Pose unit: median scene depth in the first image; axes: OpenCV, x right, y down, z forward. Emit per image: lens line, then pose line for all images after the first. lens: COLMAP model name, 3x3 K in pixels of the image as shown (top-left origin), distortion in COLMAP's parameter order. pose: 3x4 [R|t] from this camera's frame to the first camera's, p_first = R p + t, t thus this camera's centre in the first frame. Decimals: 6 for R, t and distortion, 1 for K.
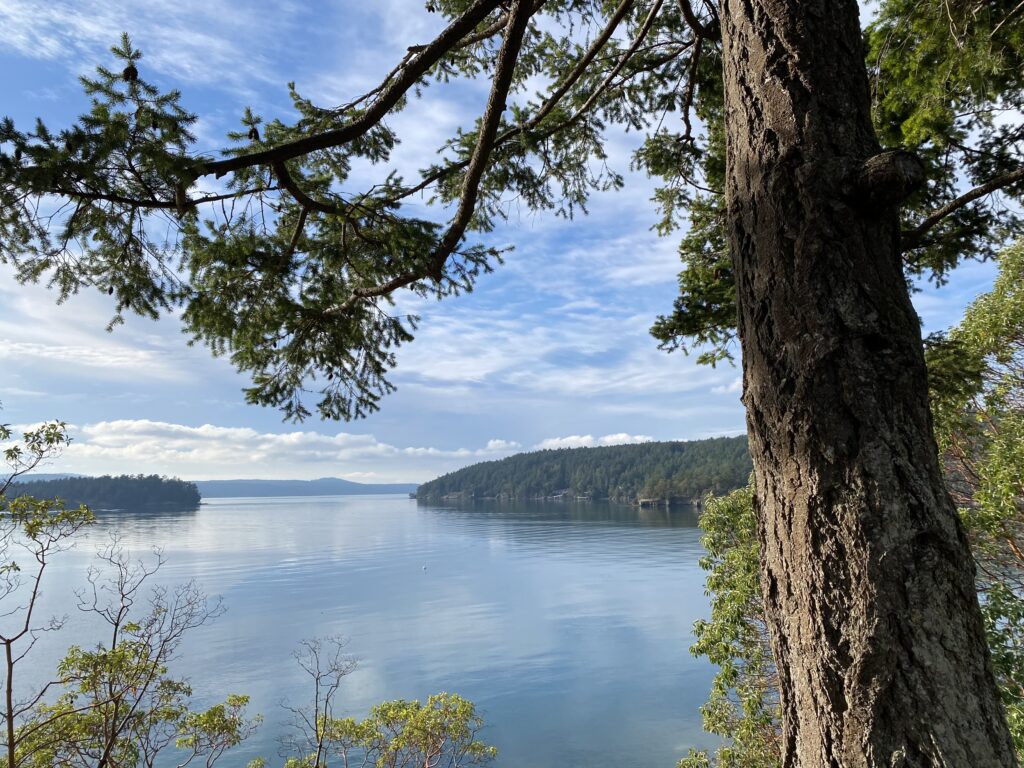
lens RADIAL K [[796.3, 0, 512.5], [0, 796.3, 335.2], [0, 0, 1]] dist [0.051824, -0.033799]
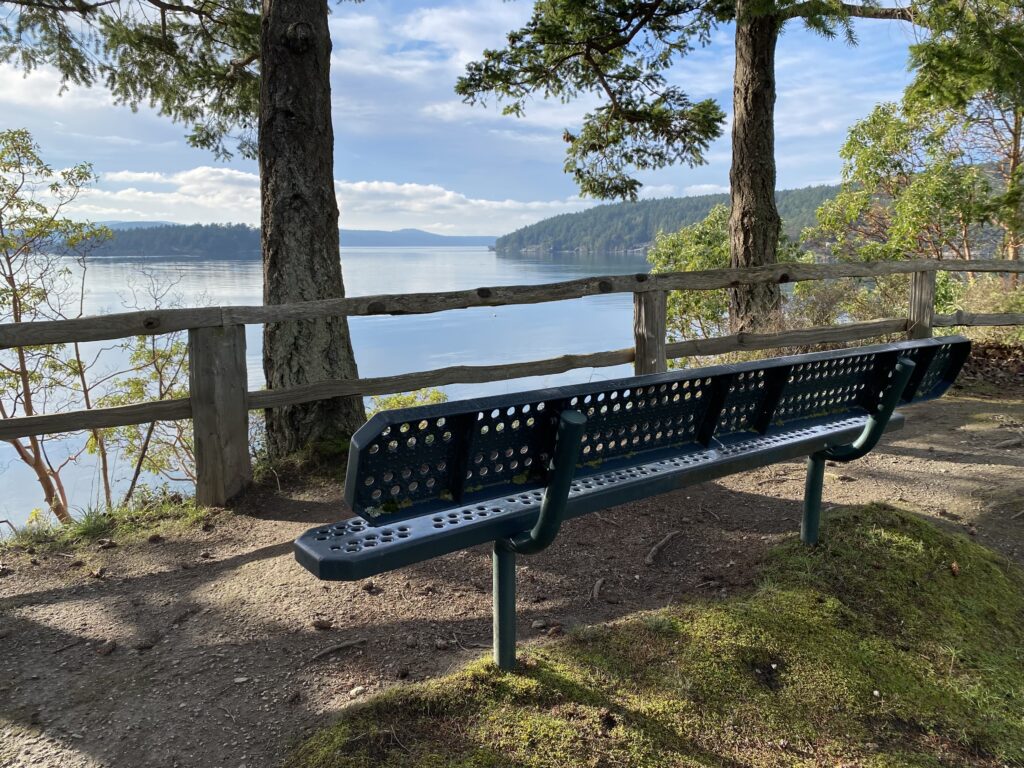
lens RADIAL K [[865.3, 0, 512.0], [0, 865.3, 384.0], [0, 0, 1]] dist [0.001448, -0.002689]
pose [[0.991428, 0.032276, -0.126606, 0.409937], [0.012825, 0.940288, 0.340137, -0.028072], [0.130024, -0.338845, 0.931814, -0.427608]]
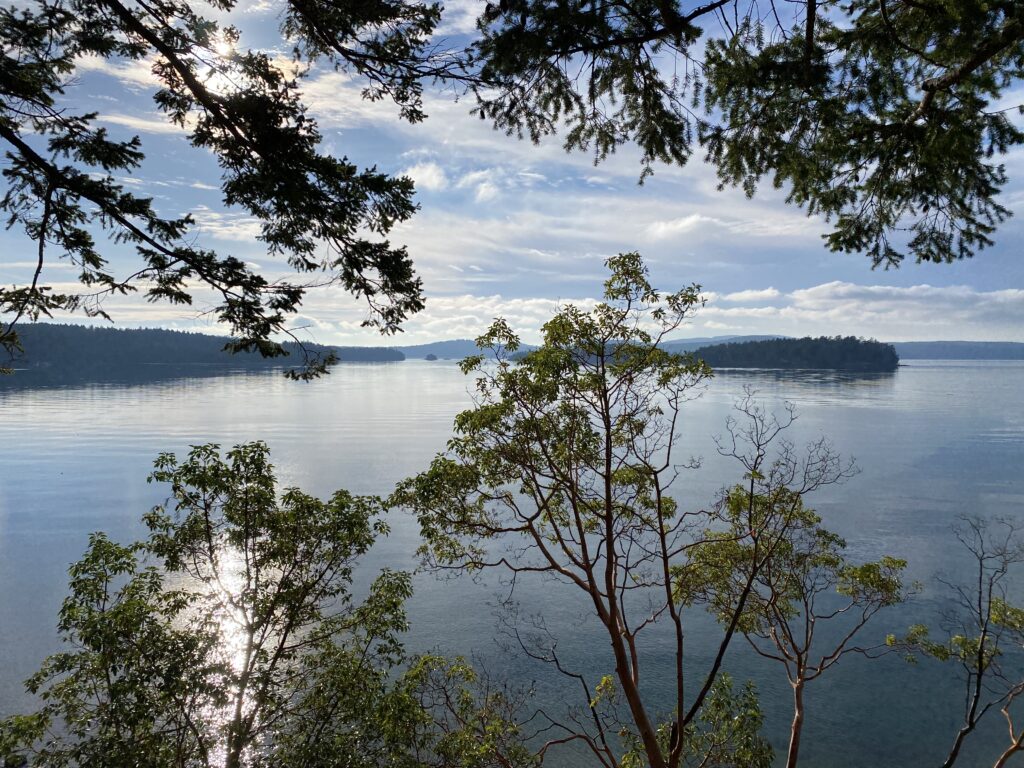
lens RADIAL K [[788.7, 0, 513.1], [0, 788.7, 353.1], [0, 0, 1]] dist [0.047065, -0.071833]
pose [[0.677401, 0.011848, -0.735519, 0.079701], [0.129101, 0.982437, 0.134725, 0.033957], [0.724197, -0.186219, 0.663974, 0.147267]]
